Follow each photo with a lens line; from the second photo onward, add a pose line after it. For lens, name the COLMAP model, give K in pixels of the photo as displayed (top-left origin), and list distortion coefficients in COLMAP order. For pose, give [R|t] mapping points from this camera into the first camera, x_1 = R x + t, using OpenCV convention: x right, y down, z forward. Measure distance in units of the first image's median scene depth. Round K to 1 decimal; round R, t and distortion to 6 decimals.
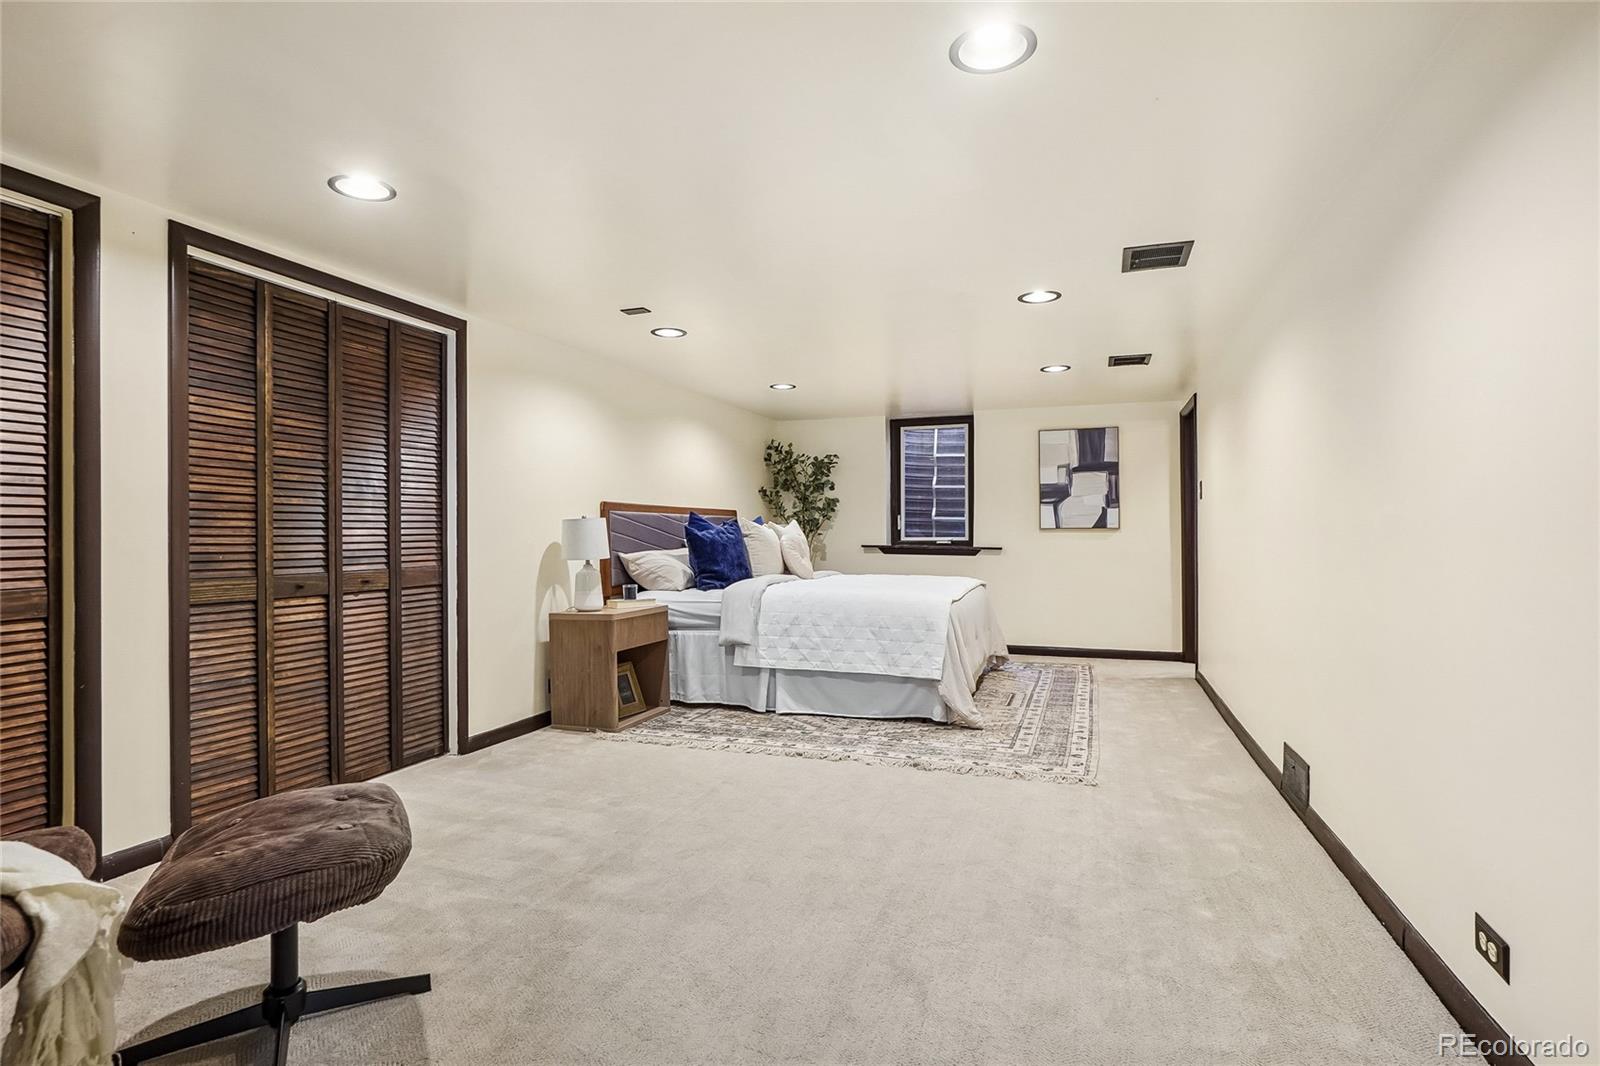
lens RADIAL K [[819.6, 0, 797.2], [0, 819.6, 521.5], [0, 0, 1]] dist [-0.046498, 0.025222]
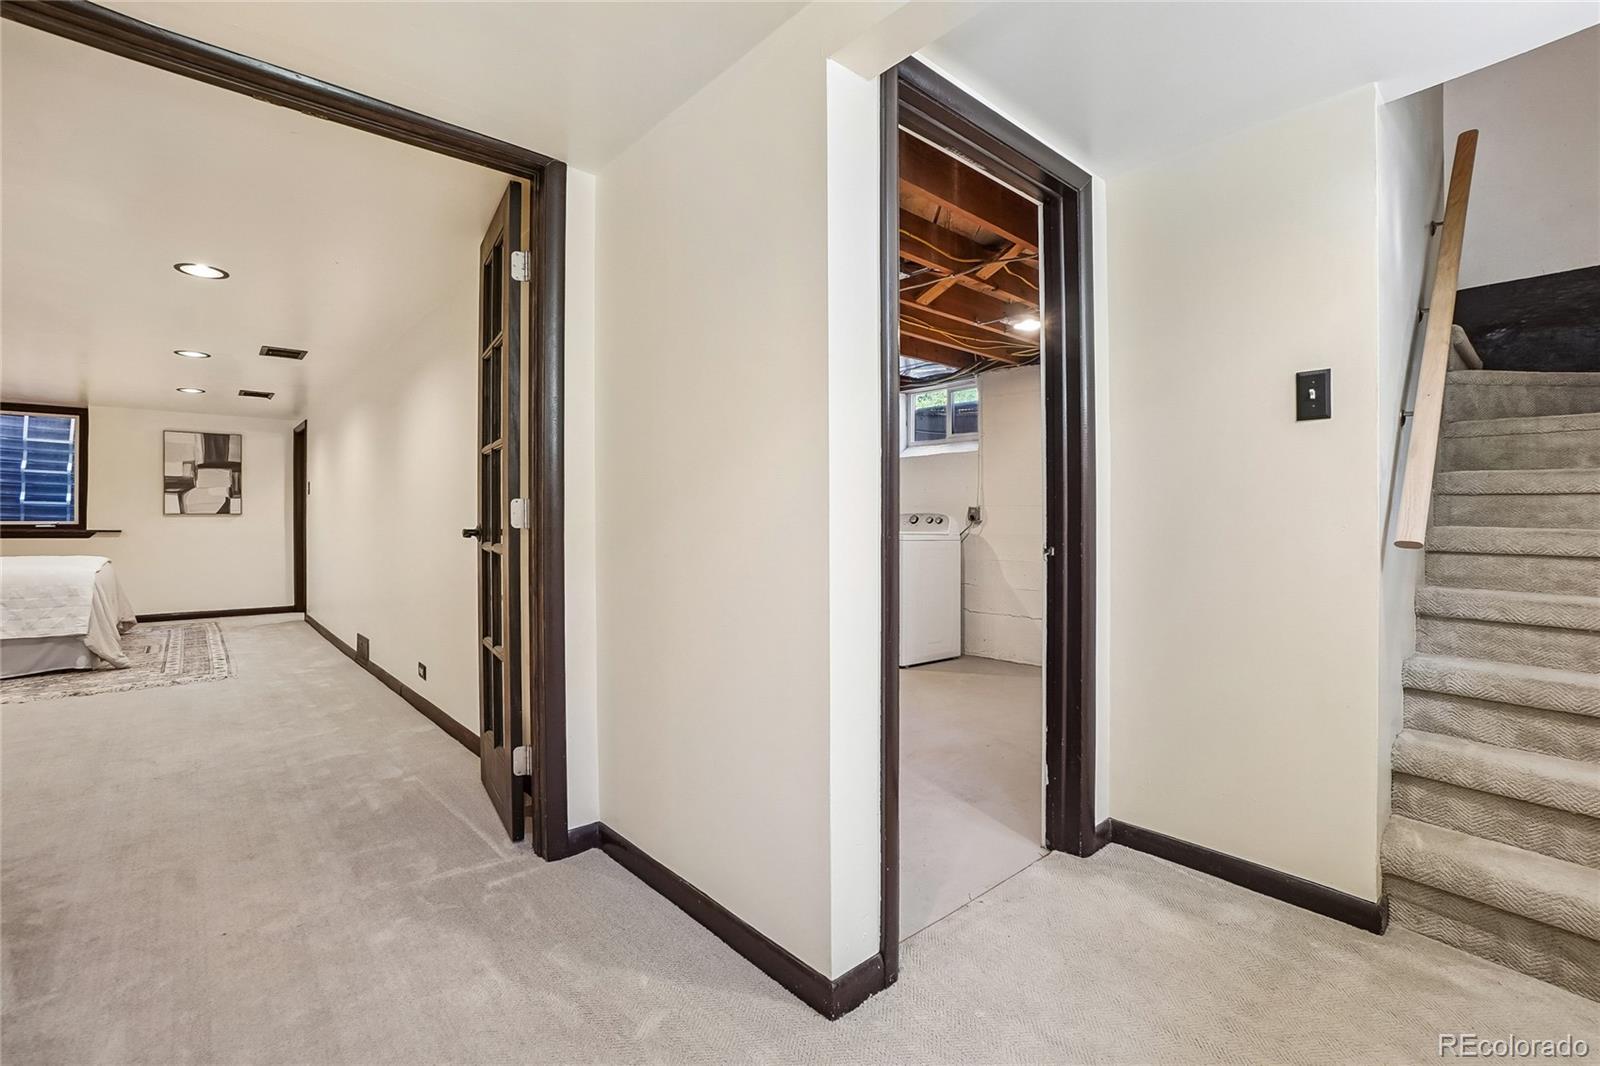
lens RADIAL K [[718.1, 0, 805.8], [0, 718.1, 521.5], [0, 0, 1]] dist [-0.064402, 0.019877]
pose [[0.472140, -0.000357, 0.881524, -0.148252], [-0.015446, 0.999843, 0.008678, -0.003272], [-0.881388, -0.017713, 0.472060, -0.301065]]
